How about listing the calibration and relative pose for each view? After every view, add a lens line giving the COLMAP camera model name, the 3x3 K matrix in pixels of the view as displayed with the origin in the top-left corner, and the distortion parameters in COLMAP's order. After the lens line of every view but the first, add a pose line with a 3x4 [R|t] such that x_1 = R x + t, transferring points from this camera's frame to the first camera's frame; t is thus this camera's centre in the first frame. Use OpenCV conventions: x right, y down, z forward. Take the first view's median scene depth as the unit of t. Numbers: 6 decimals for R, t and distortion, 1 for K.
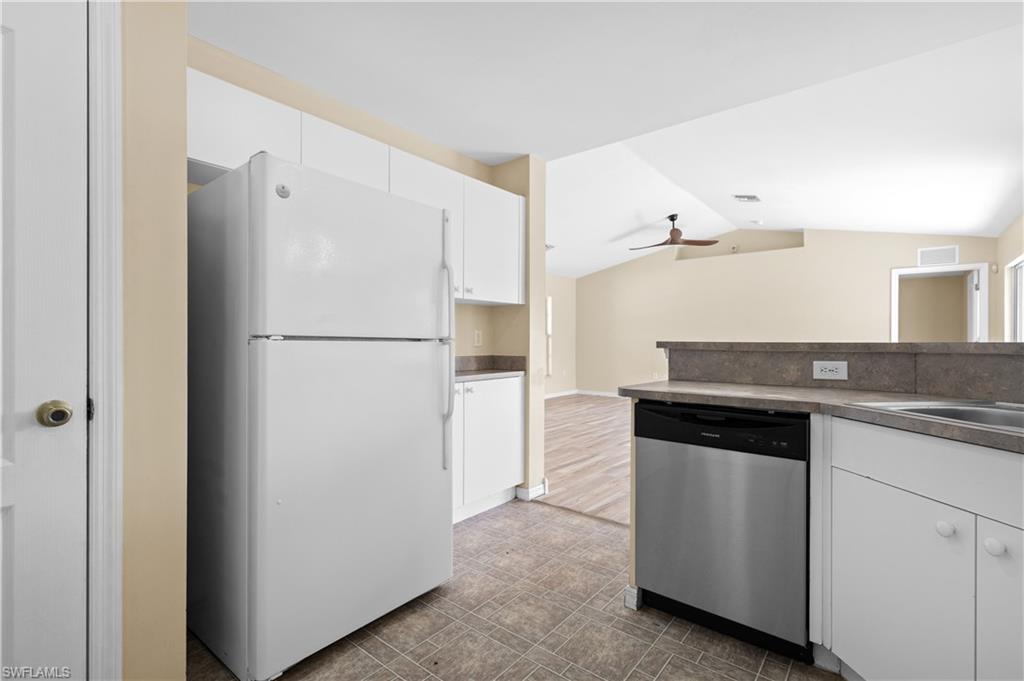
lens RADIAL K [[465.5, 0, 510.5], [0, 465.5, 345.7], [0, 0, 1]] dist [0.009019, -0.000942]
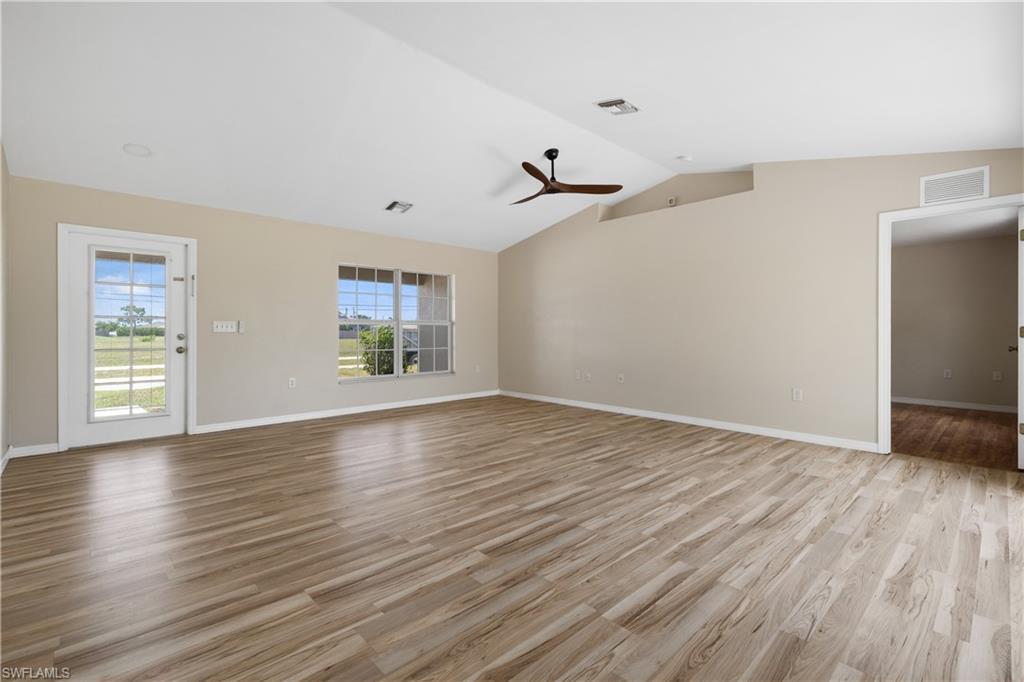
lens RADIAL K [[465.5, 0, 508.2], [0, 465.5, 329.7], [0, 0, 1]] dist [0.009019, -0.000942]
pose [[0.991440, -0.000816, -0.130564, 0.360491], [-0.001473, 0.999847, -0.017433, 0.005437], [0.130559, 0.017476, 0.991287, 0.278251]]
